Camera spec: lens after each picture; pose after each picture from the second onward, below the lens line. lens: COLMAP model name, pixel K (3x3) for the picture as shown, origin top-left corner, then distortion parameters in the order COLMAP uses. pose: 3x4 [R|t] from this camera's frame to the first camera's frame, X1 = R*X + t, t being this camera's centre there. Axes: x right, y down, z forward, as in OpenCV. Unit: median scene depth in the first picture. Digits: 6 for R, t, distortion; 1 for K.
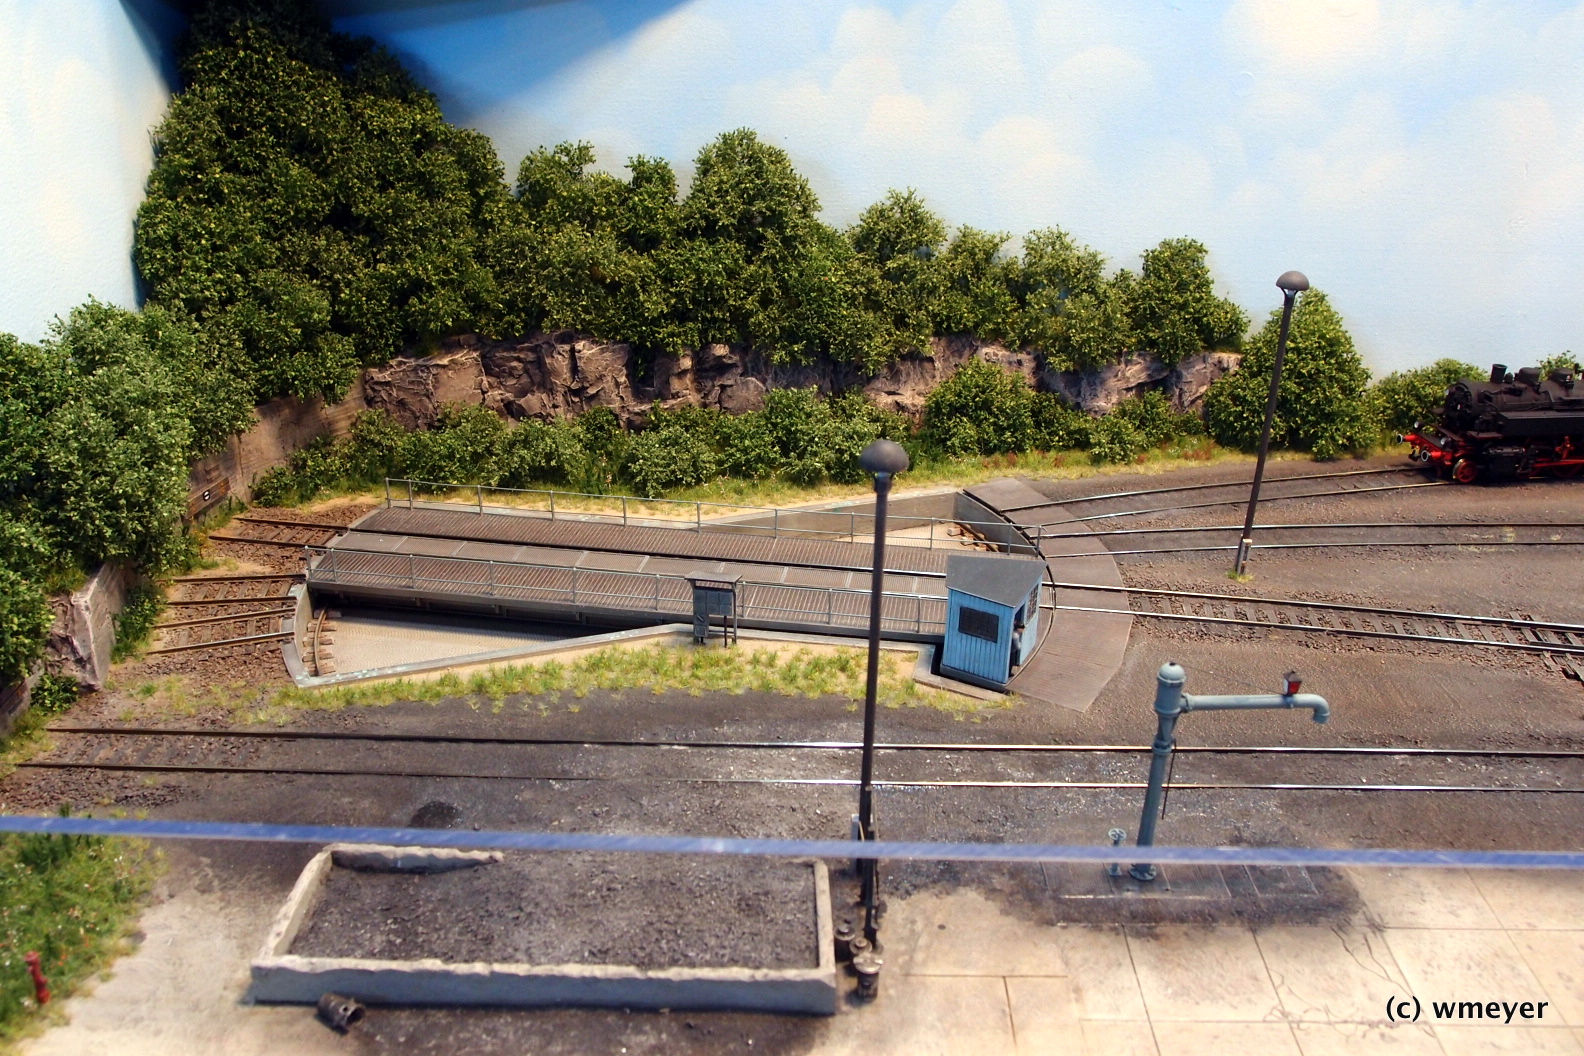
lens RADIAL K [[1294.6, 0, 792.0], [0, 1294.6, 528.0], [0, 0, 1]] dist [-0.080445, 0.044248]
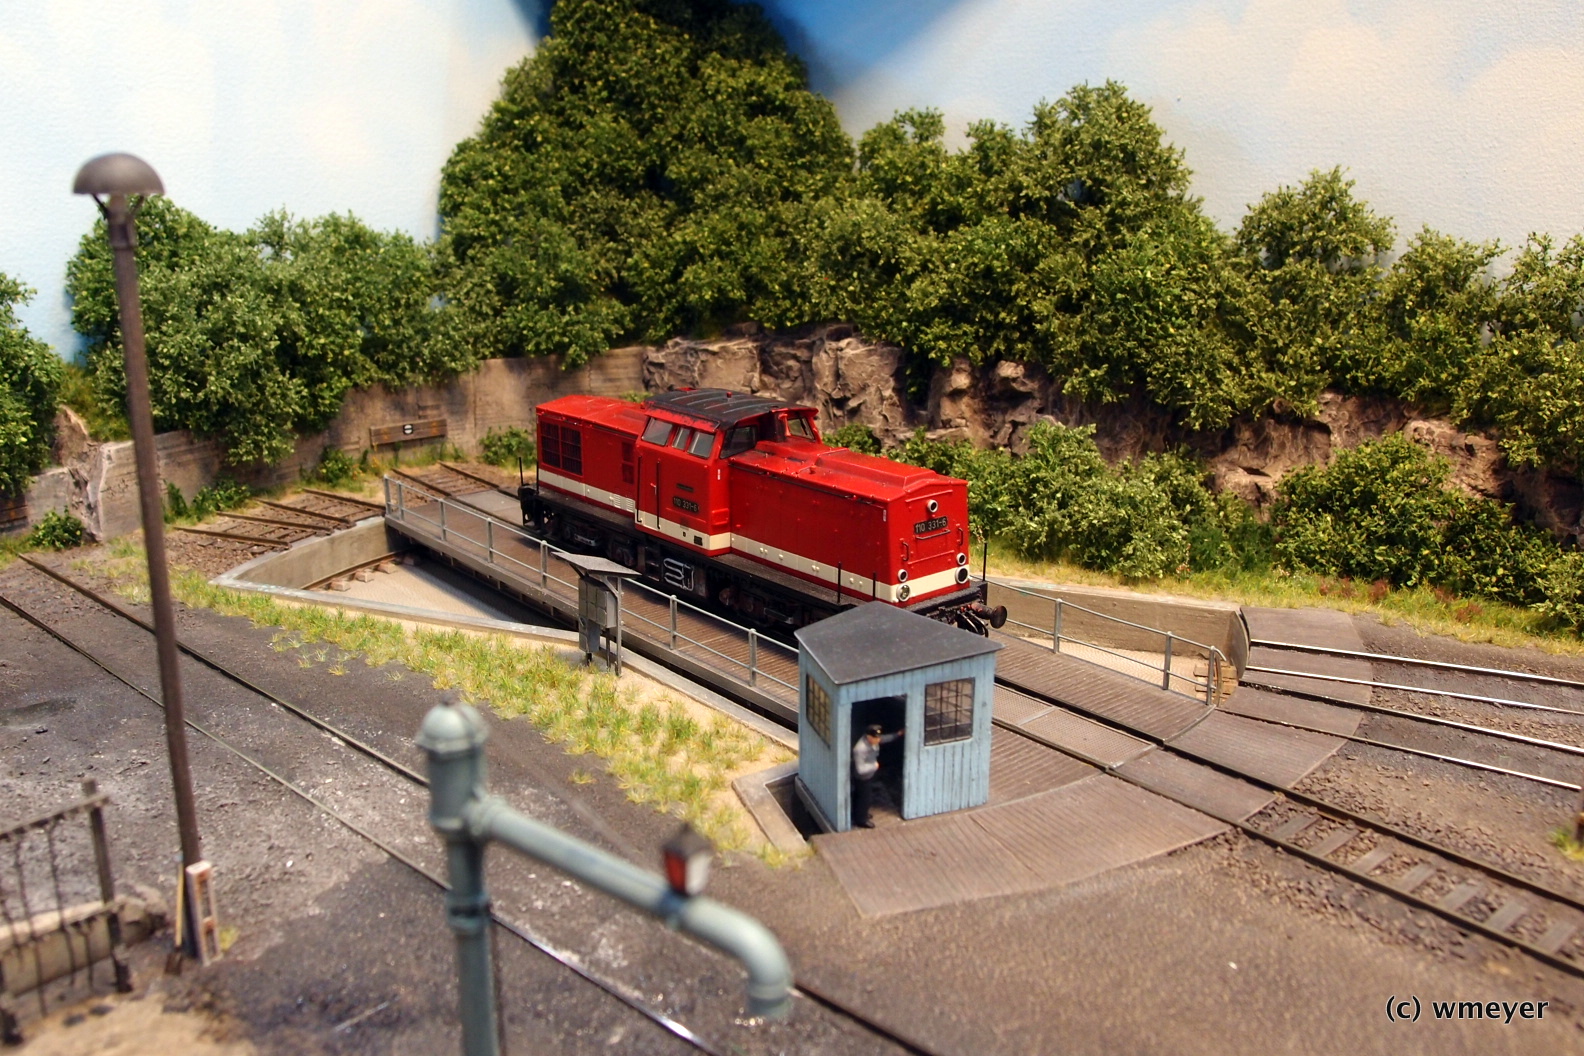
lens RADIAL K [[1294.6, 0, 792.0], [0, 1294.6, 528.0], [0, 0, 1]] dist [-0.080445, 0.044248]
pose [[0.751444, 0.167241, -0.638249, 0.332998], [-0.263715, 0.962844, -0.058190, 0.022635], [0.604803, 0.212042, 0.767627, 0.389074]]
